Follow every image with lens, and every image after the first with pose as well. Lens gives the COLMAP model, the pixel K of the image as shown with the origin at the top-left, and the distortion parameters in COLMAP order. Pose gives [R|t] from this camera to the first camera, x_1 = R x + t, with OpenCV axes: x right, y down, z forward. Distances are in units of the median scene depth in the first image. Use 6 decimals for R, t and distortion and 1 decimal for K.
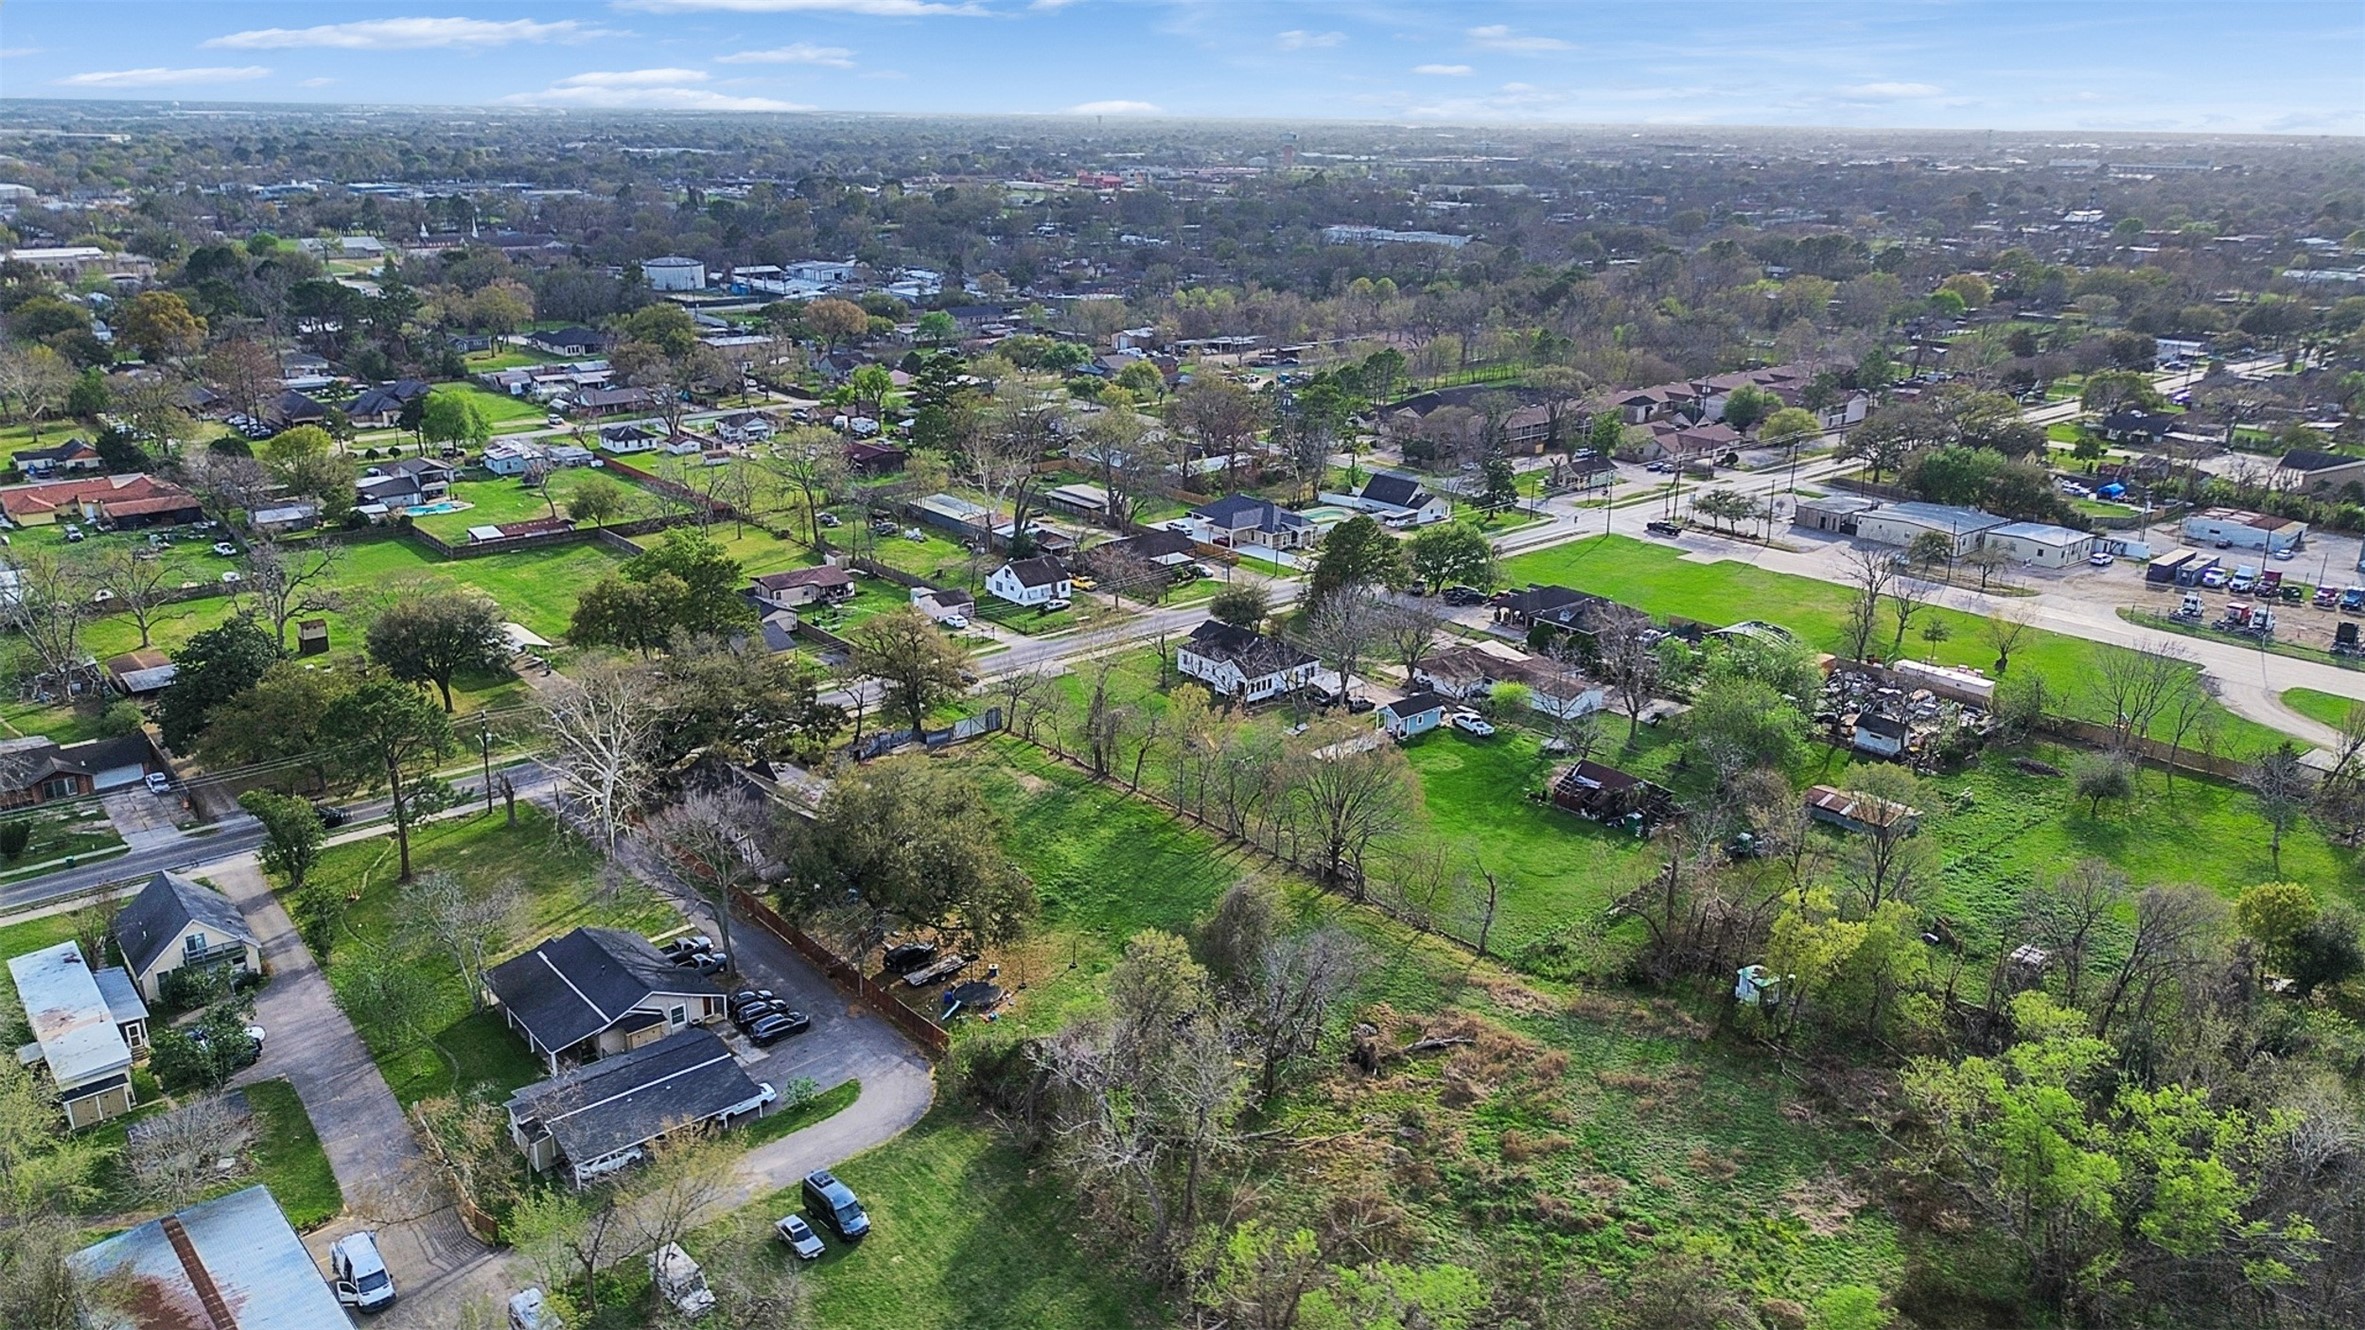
lens RADIAL K [[1659.0, 0, 1190.6], [0, 1659.0, 656.2], [0, 0, 1]] dist [0.078802, -0.088518]
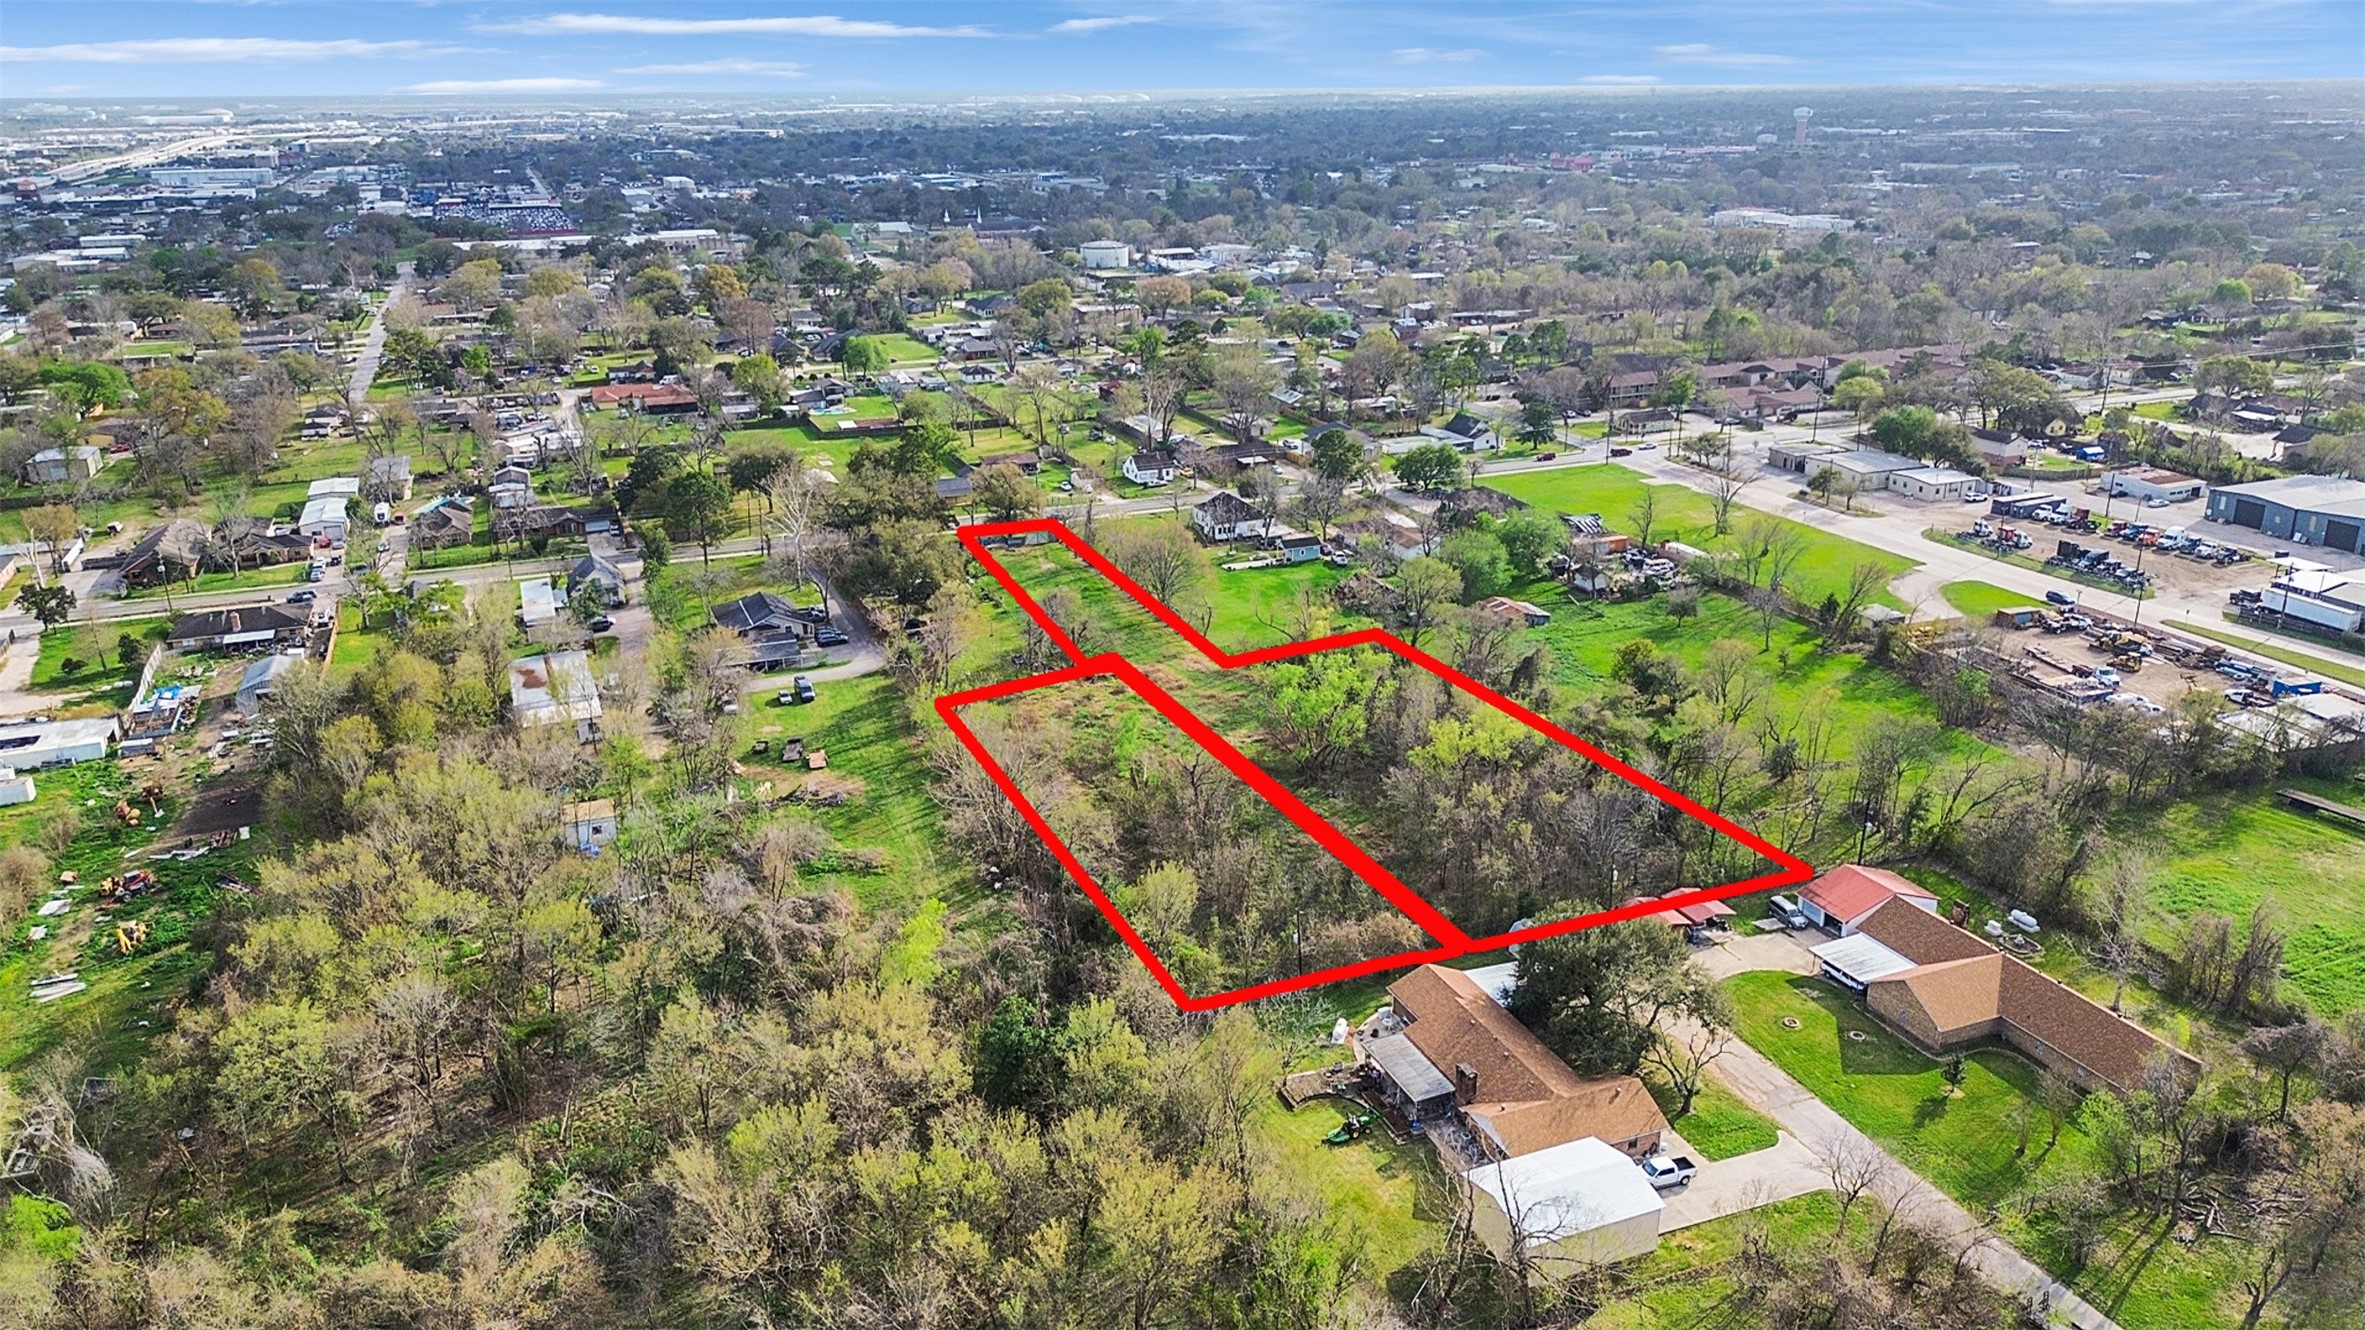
lens RADIAL K [[1659.0, 0, 1190.6], [0, 1659.0, 656.2], [0, 0, 1]] dist [0.078802, -0.088518]
pose [[0.947554, 0.084414, -0.308246, 0.373204], [-0.080073, 0.996431, 0.026730, 0.072710], [0.309403, -0.000646, 0.950931, -0.368893]]
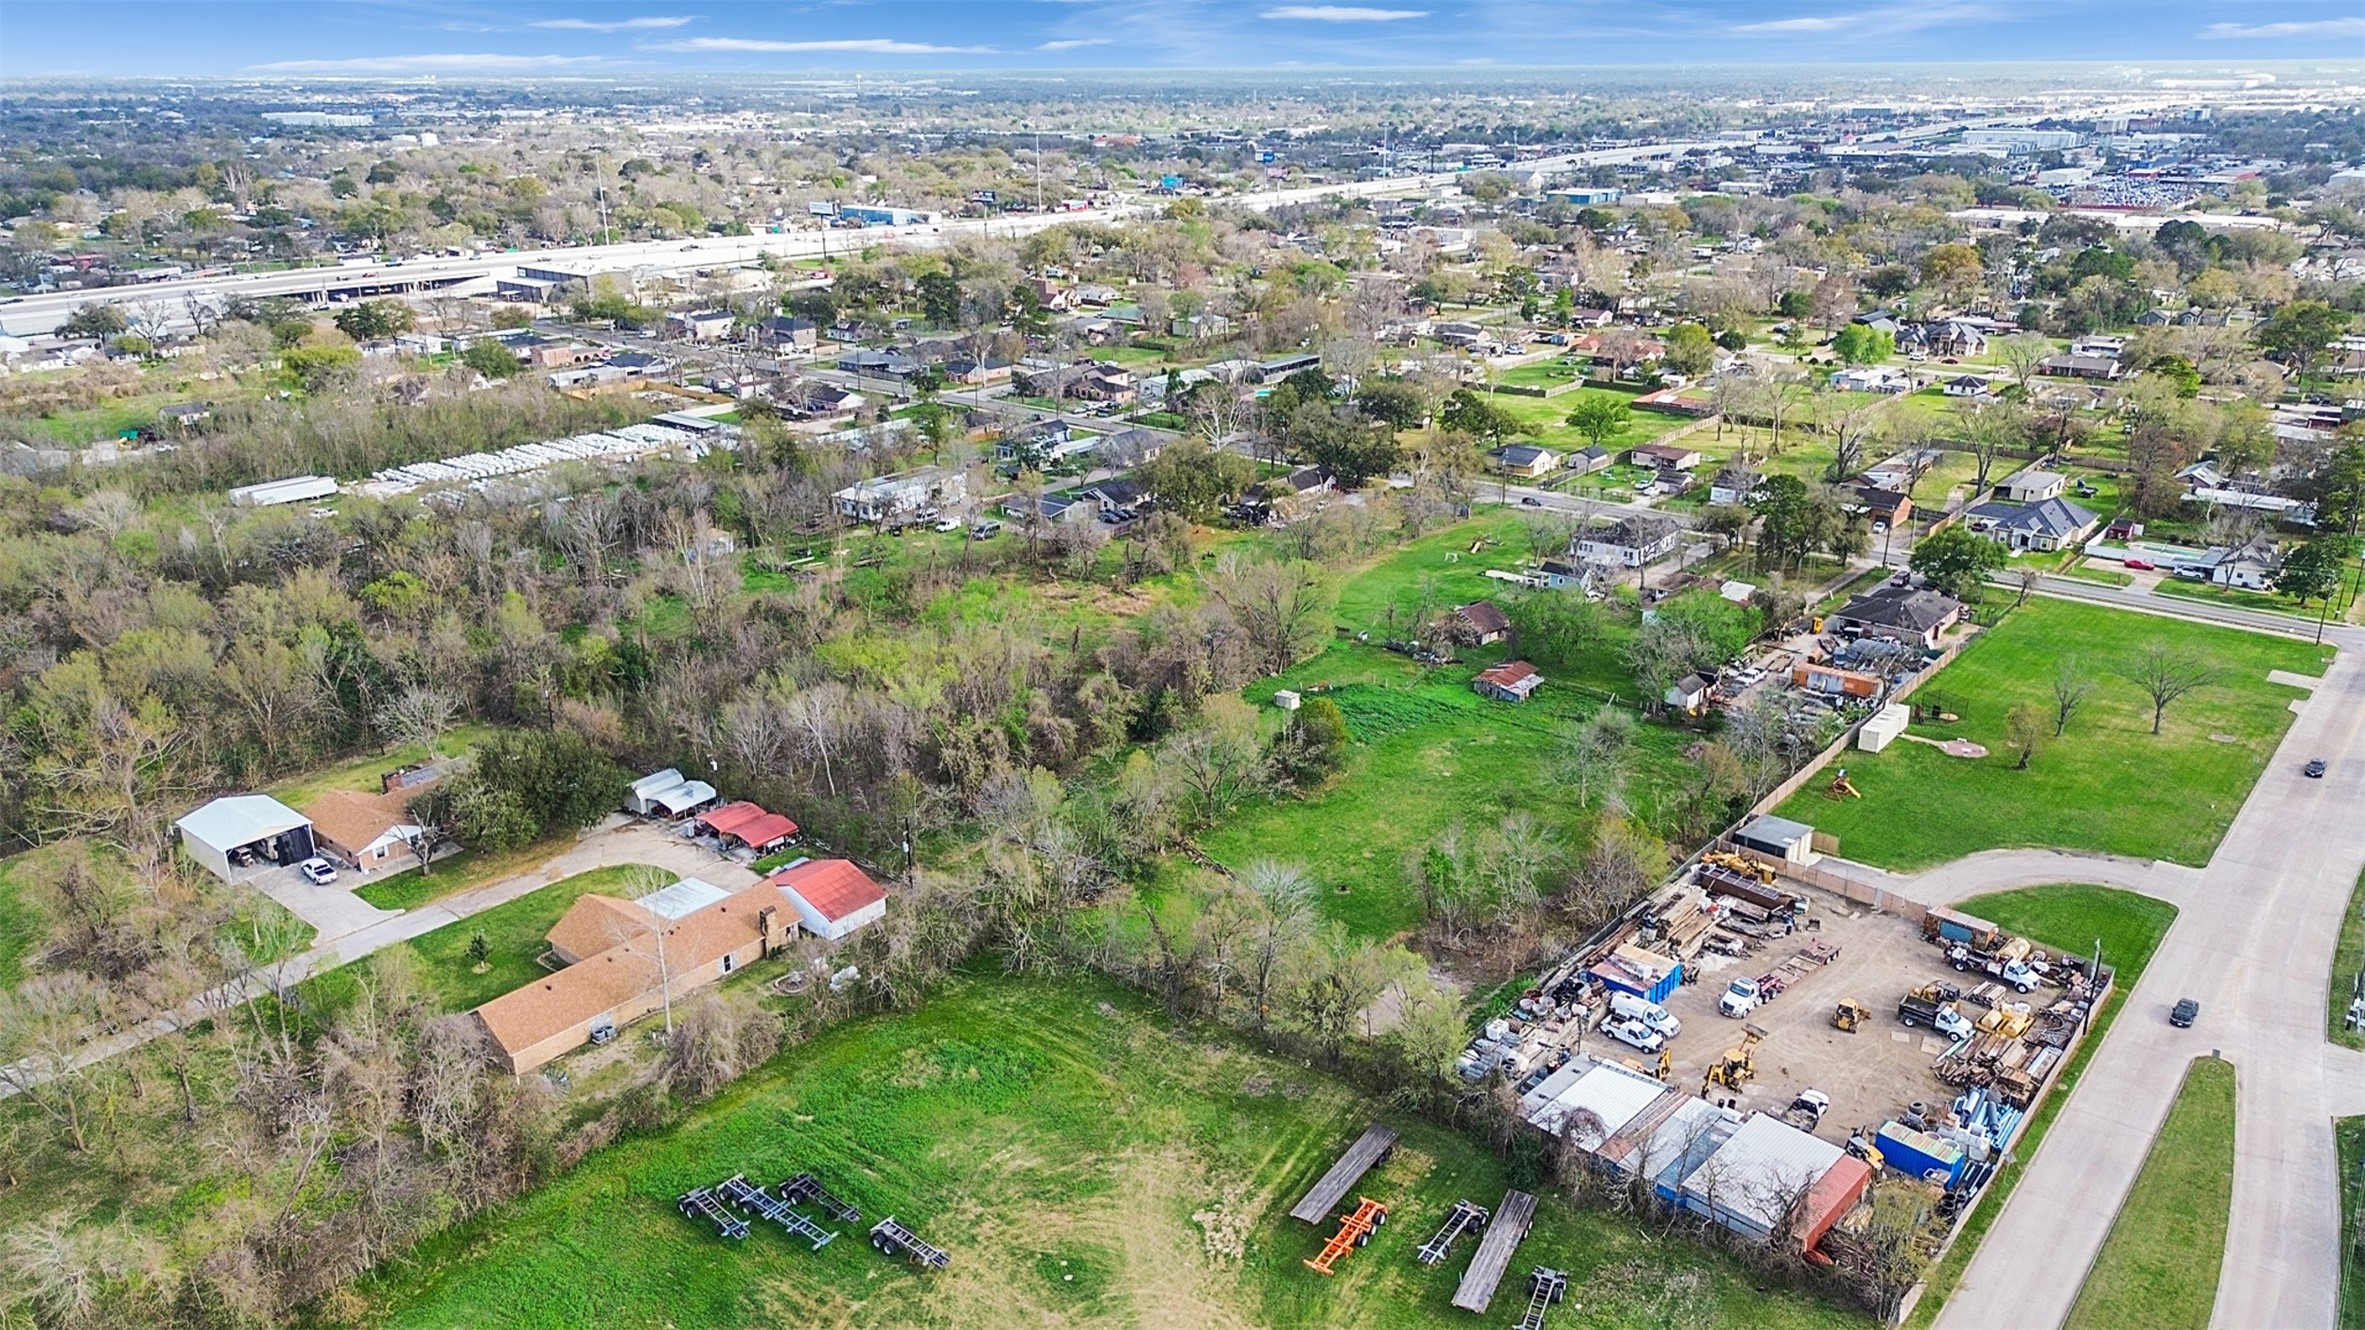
lens RADIAL K [[1662.3, 0, 1194.2], [0, 1662.3, 737.3], [0, 0, 1]] dist [0.016248, 0.003485]
pose [[0.164539, 0.360154, -0.918268, 0.992138], [-0.301435, 0.904779, 0.300851, -0.117969], [0.939182, 0.227297, 0.257434, 0.266956]]
